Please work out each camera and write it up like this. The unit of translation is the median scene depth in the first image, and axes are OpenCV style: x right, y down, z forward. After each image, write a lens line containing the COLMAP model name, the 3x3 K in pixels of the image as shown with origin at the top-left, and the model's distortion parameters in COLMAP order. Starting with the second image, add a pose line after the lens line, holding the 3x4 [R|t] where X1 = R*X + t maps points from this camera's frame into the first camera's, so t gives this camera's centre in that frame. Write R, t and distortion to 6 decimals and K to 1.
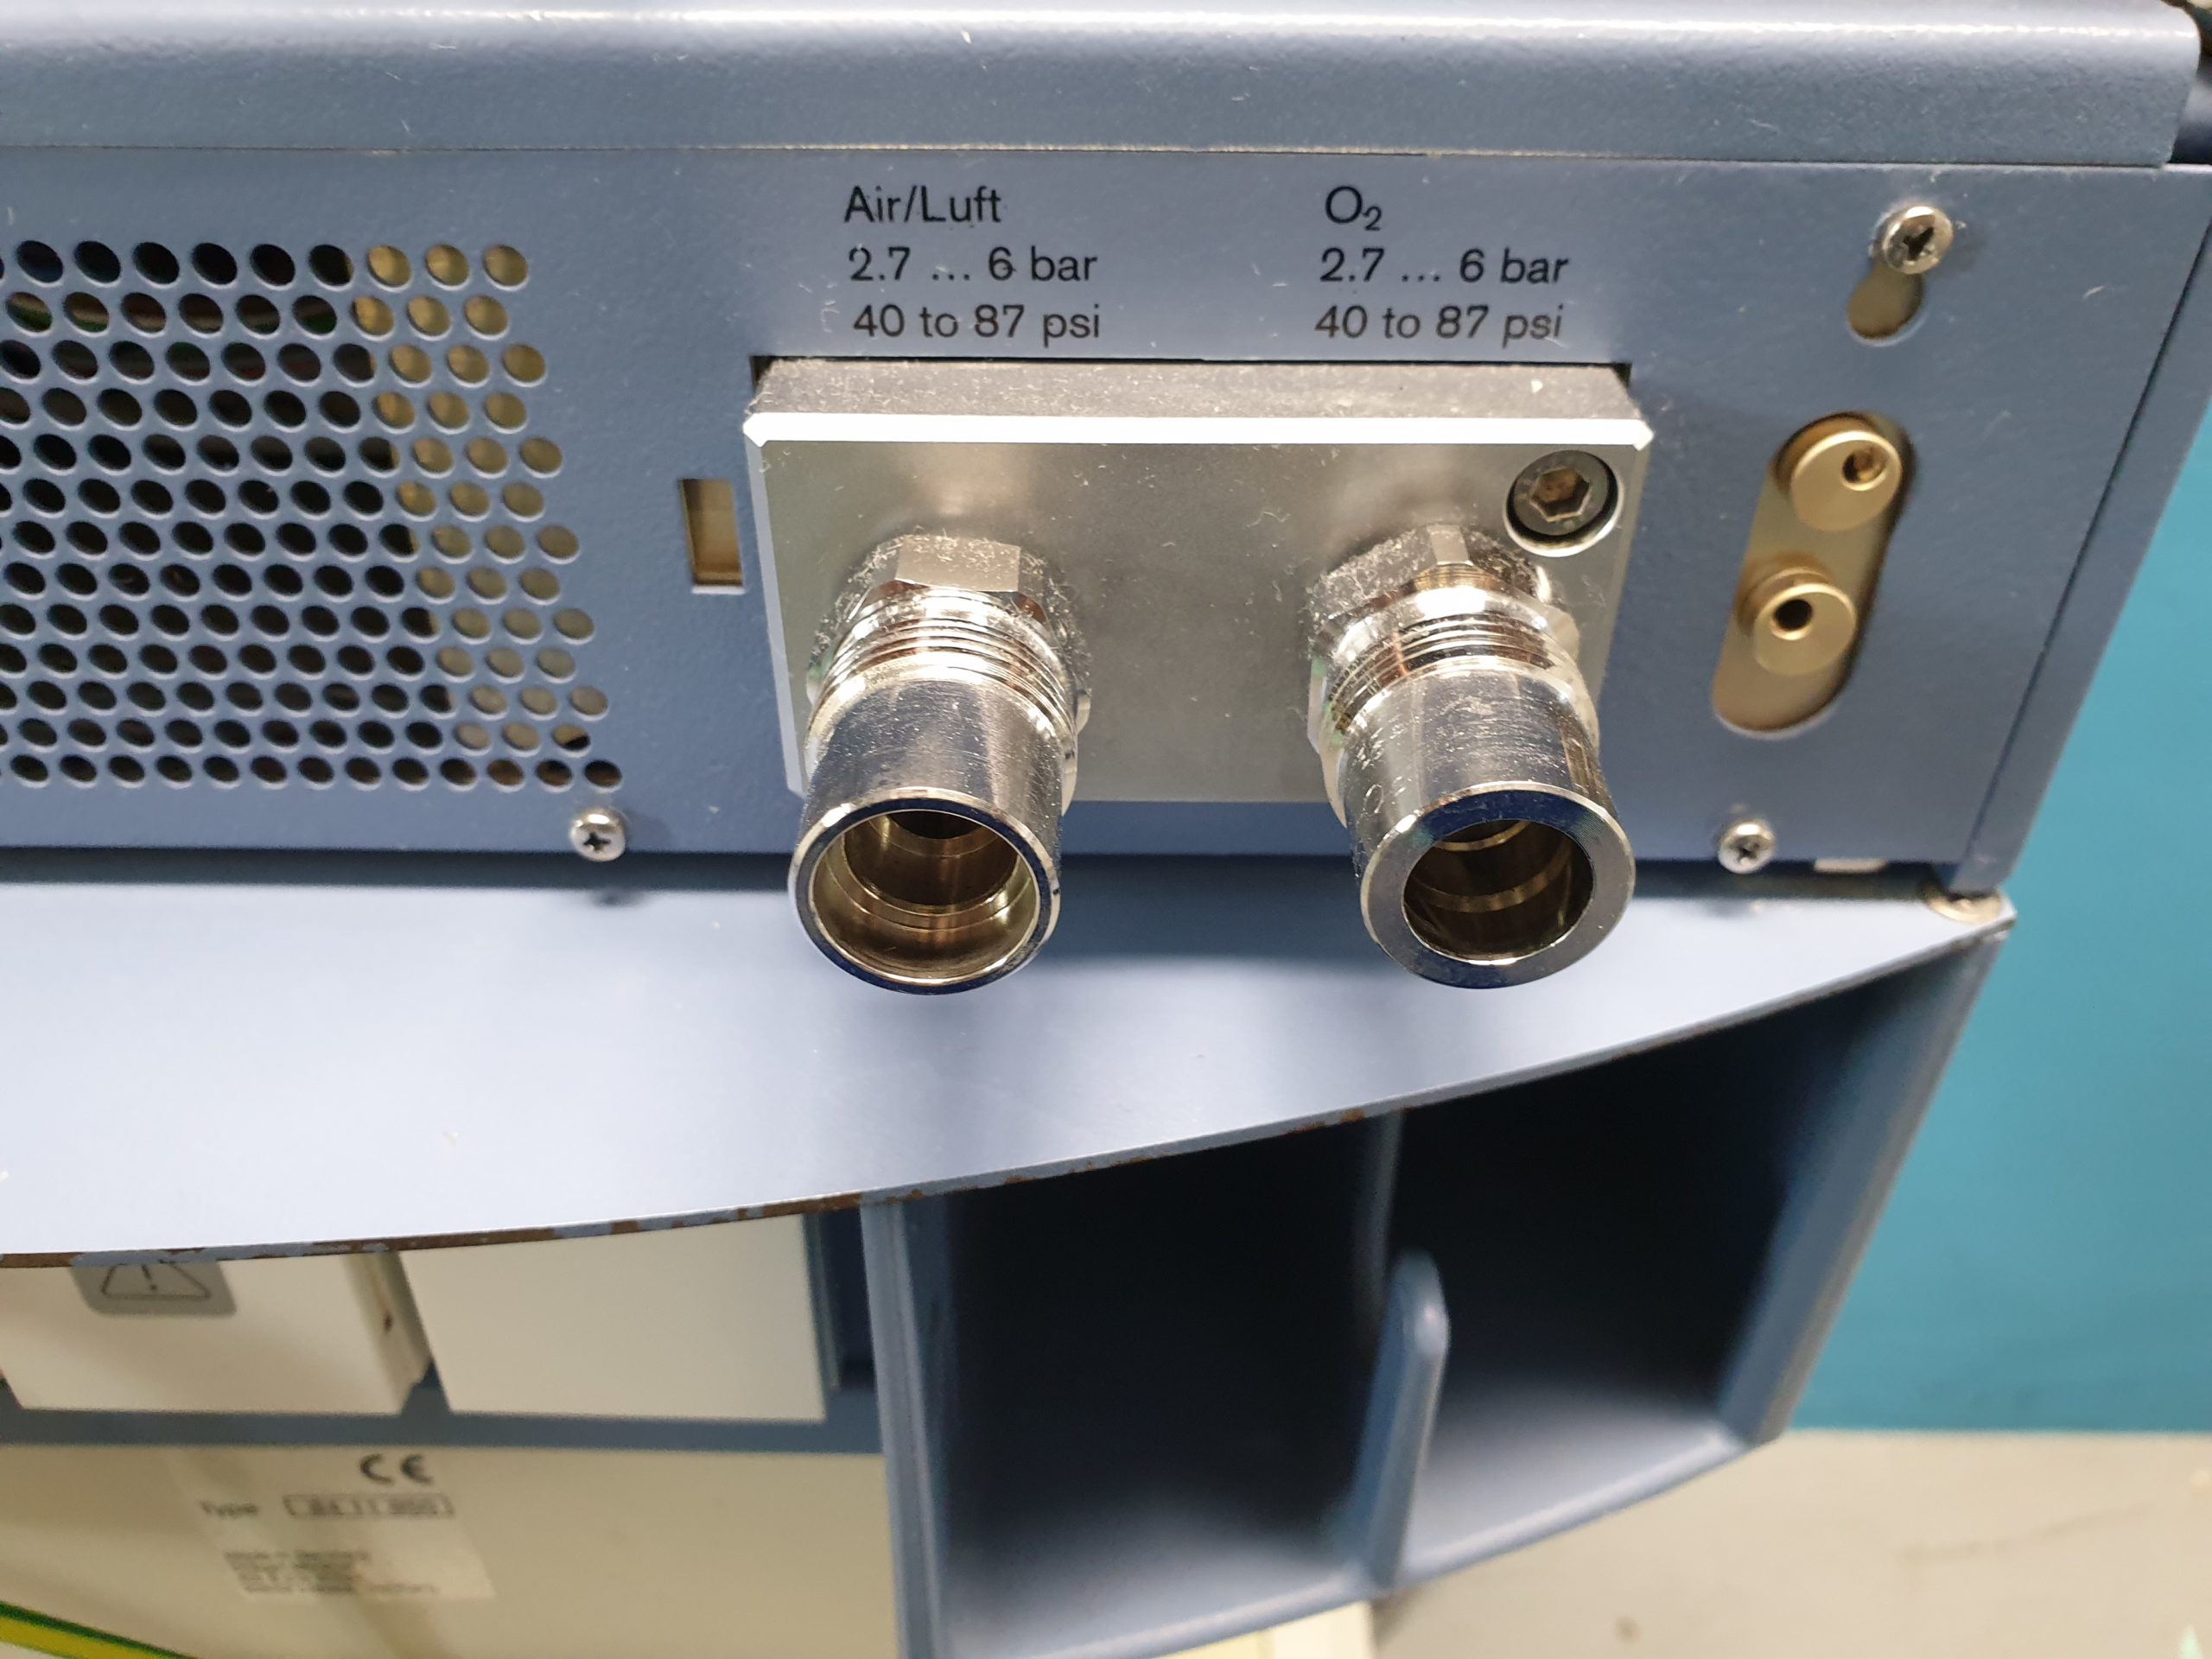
lens RADIAL K [[1764.9, 0, 1101.7], [0, 1764.9, 824.2], [0, 0, 1]] dist [-0.000334, 0.006891]
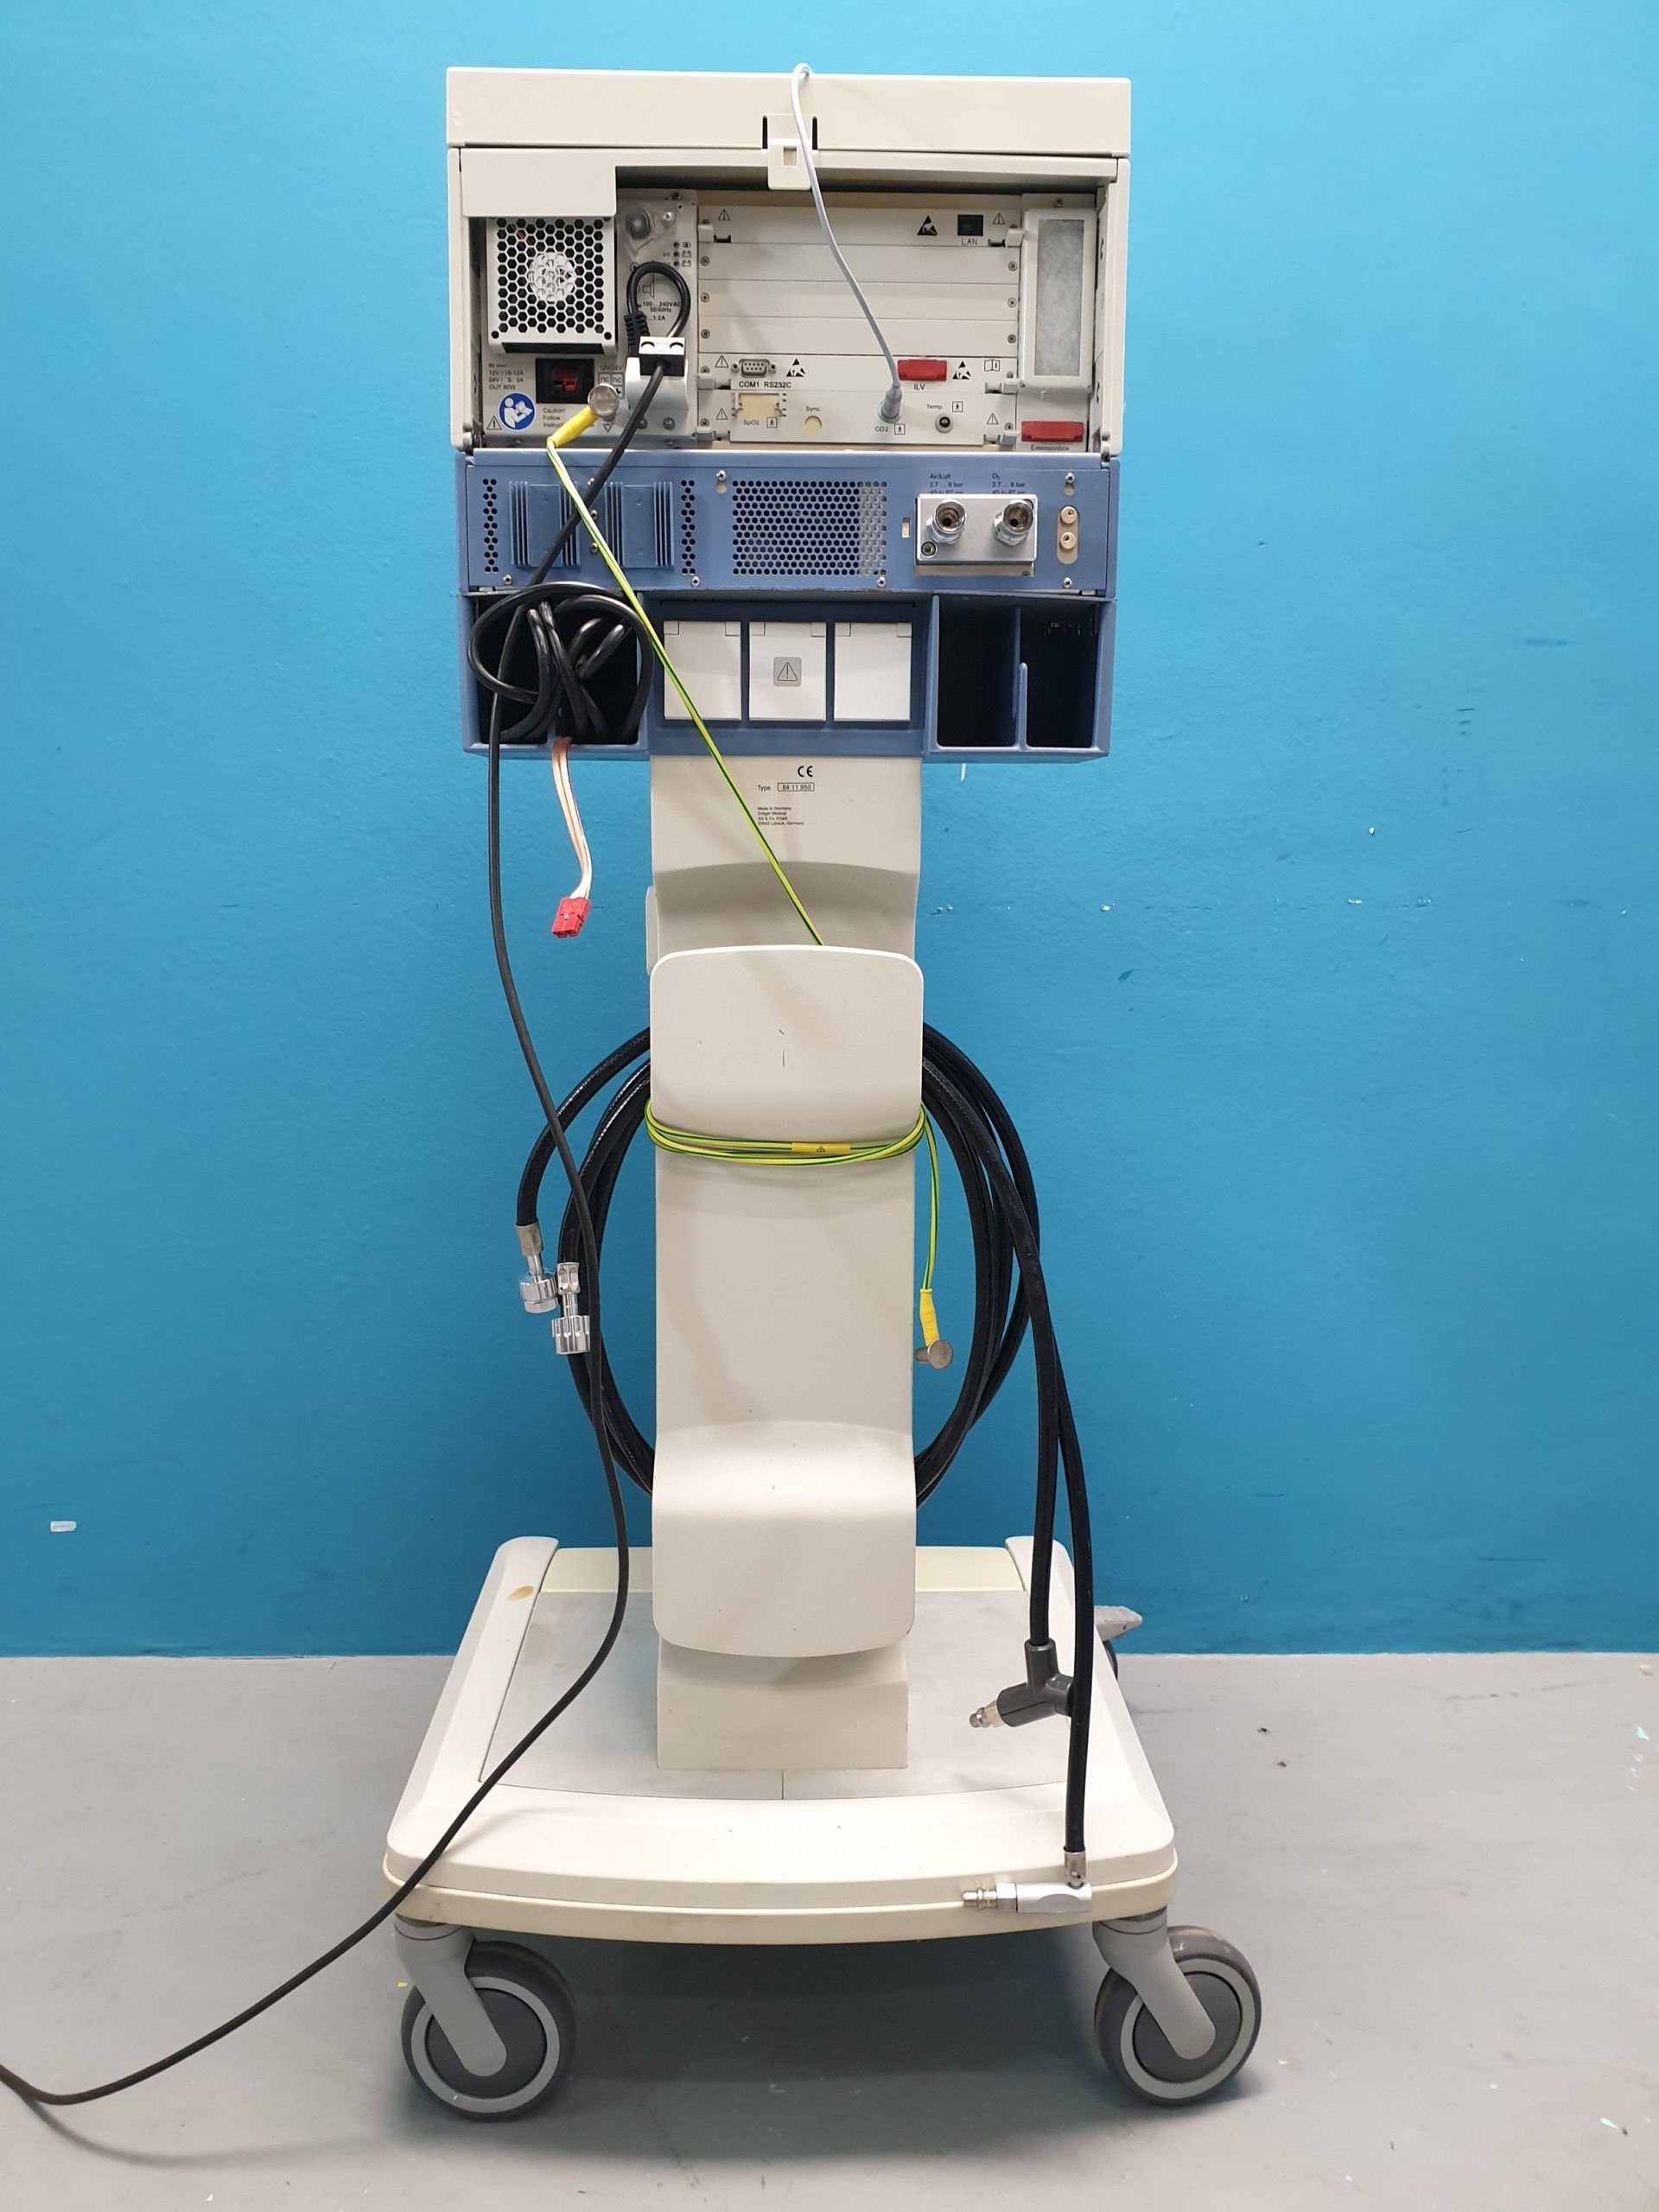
lens RADIAL K [[1764.9, 0, 829.8], [0, 1764.9, 1093.0], [0, 0, 1]] dist [-0.000334, 0.006891]
pose [[0.999764, -0.015414, 0.015311, -0.648270], [0.020871, 0.877096, -0.479862, 4.969697], [-0.006033, 0.480068, 0.877210, -3.895002]]
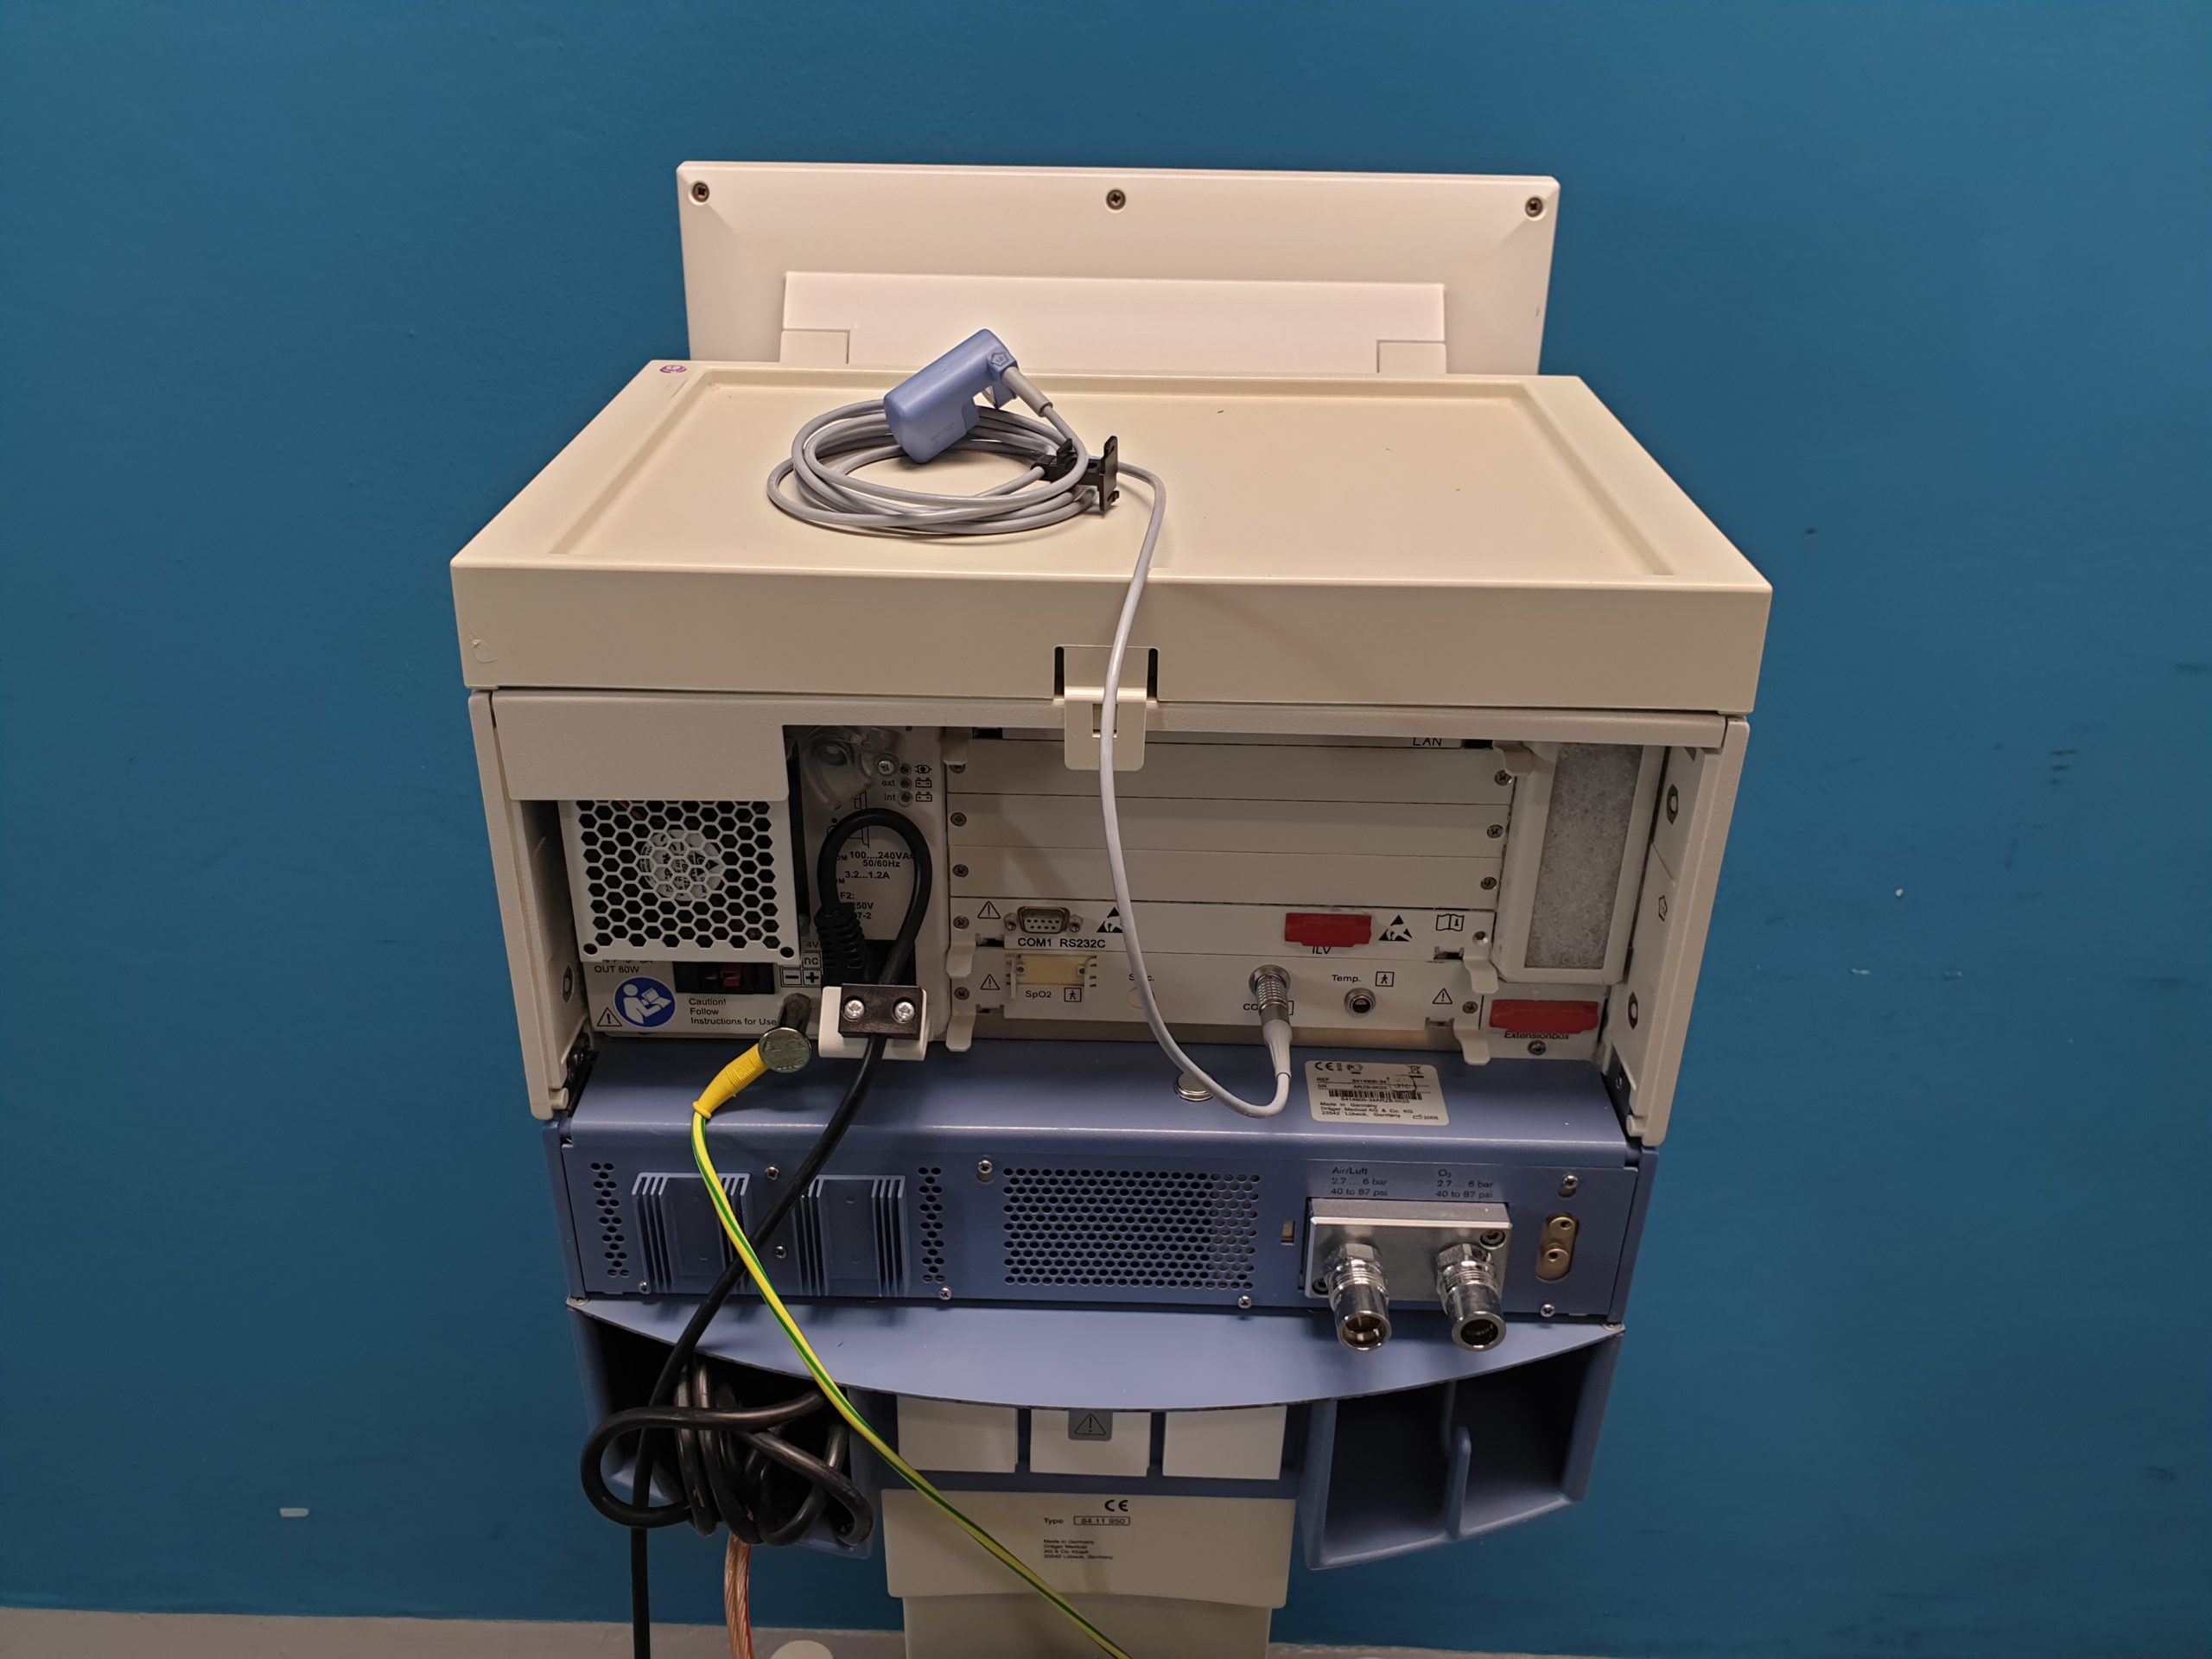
lens RADIAL K [[1764.9, 0, 1092.8], [0, 1764.9, 818.9], [0, 0, 1]] dist [-0.000334, 0.006891]
pose [[0.999577, 0.008979, -0.027679, -0.570066], [-0.013423, 0.986233, -0.164814, -0.428536], [0.025818, 0.165115, 0.985936, -3.225416]]
